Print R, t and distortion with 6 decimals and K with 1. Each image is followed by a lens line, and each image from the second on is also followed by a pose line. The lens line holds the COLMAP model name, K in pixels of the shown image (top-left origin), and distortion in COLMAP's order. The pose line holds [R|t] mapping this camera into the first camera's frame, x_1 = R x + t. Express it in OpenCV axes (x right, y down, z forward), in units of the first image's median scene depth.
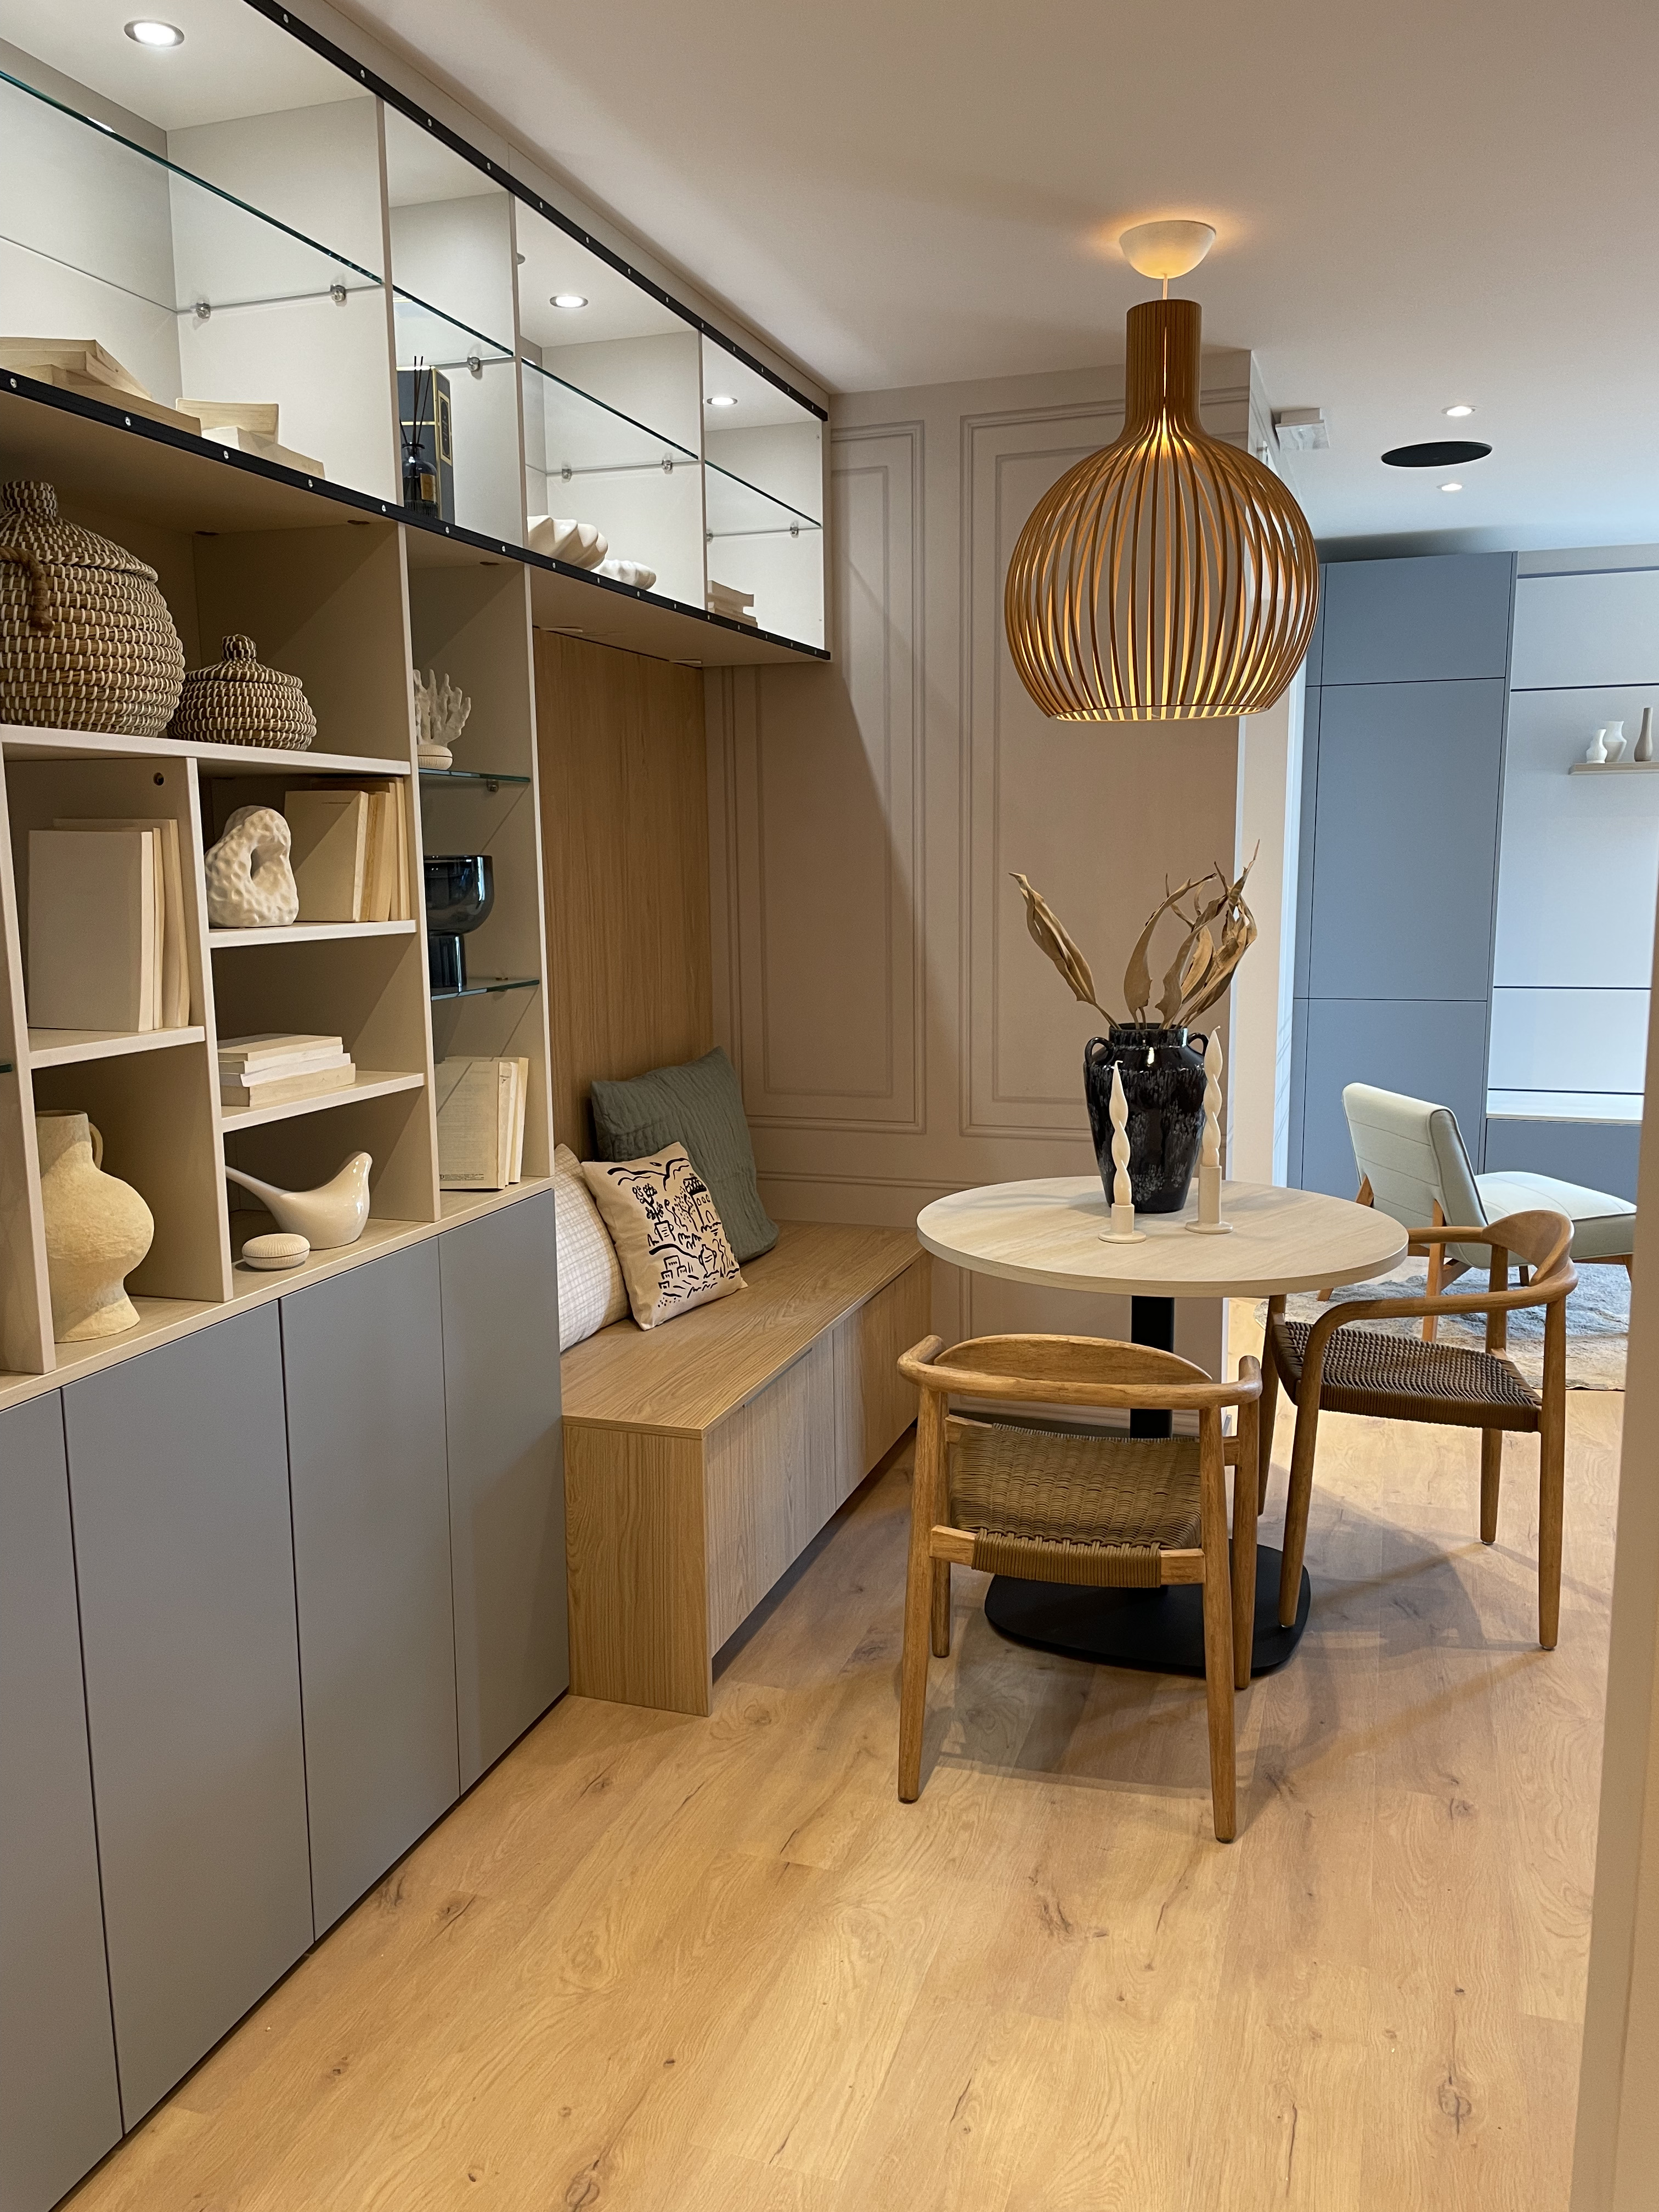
lens RADIAL K [[1681.6, 0, 824.9], [0, 1681.6, 1107.7], [0, 0, 1]] dist [0.072731, -0.105938]
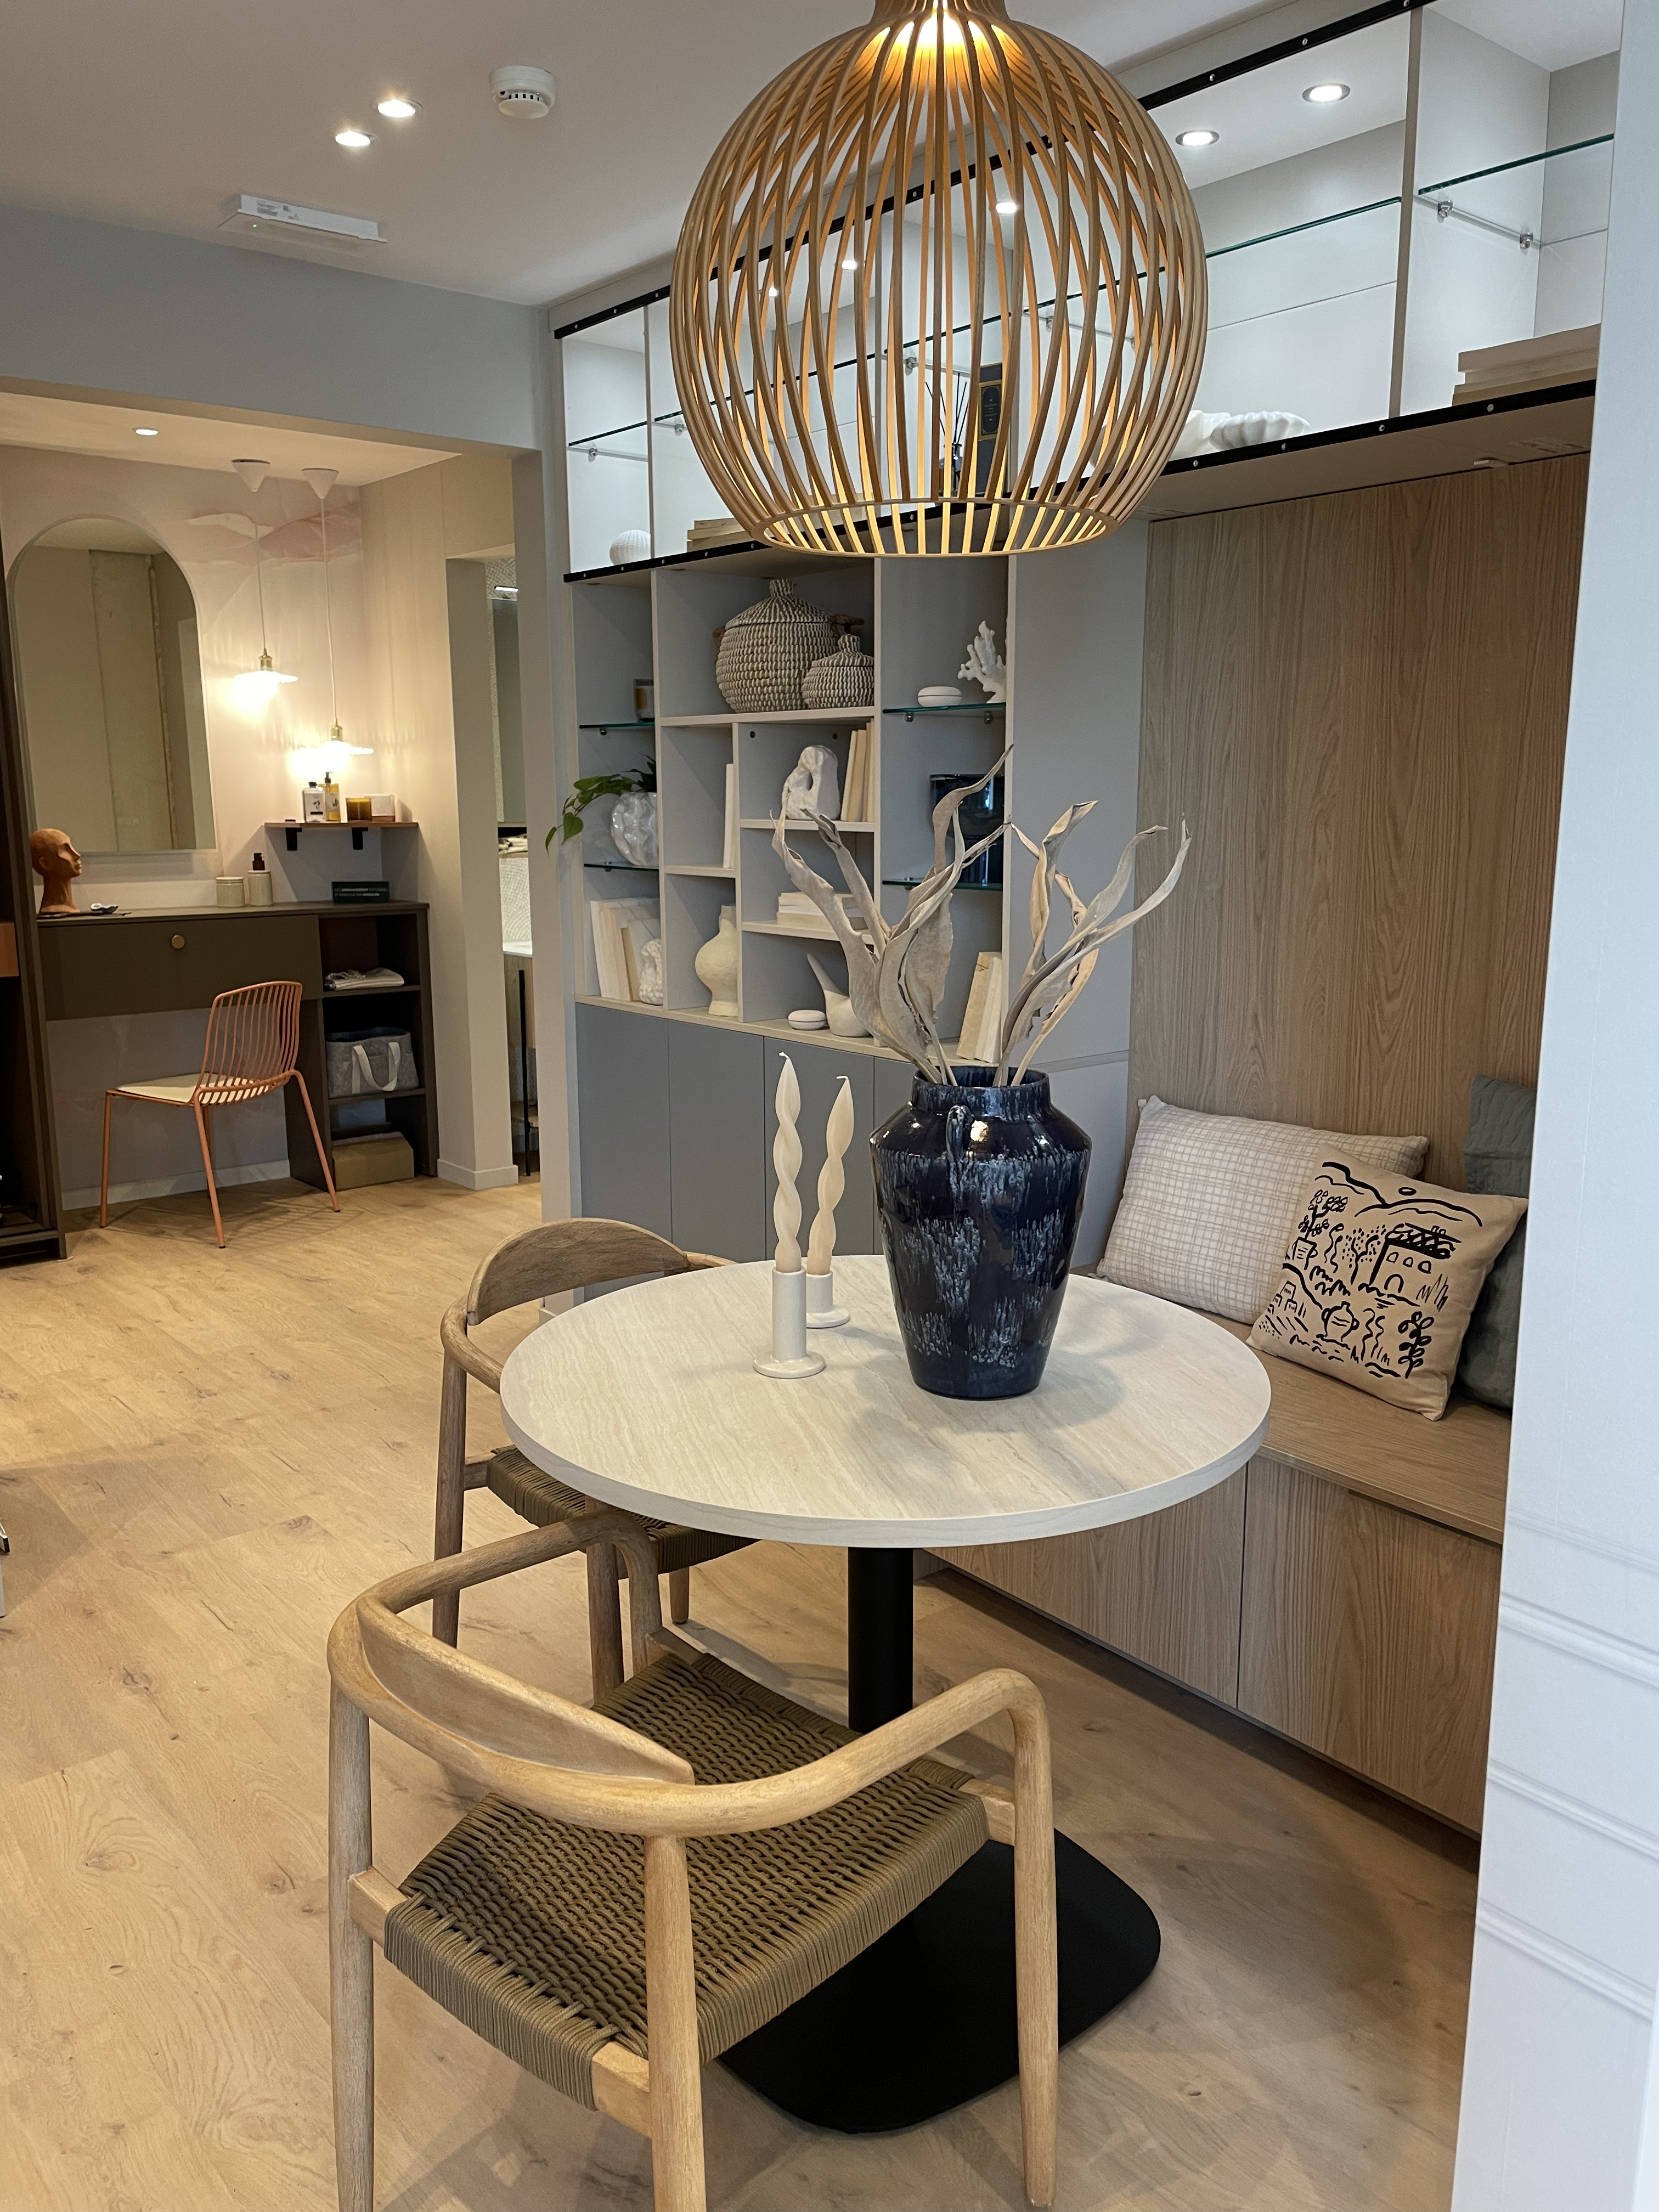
lens RADIAL K [[1681.6, 0, 837.3], [0, 1681.6, 1104.4], [0, 0, 1]] dist [0.072731, -0.105938]
pose [[-0.526249, 0.165674, -0.834035, 0.863088], [-0.120658, 0.956363, 0.266105, -0.228622], [0.841727, 0.240670, -0.483295, 1.530011]]
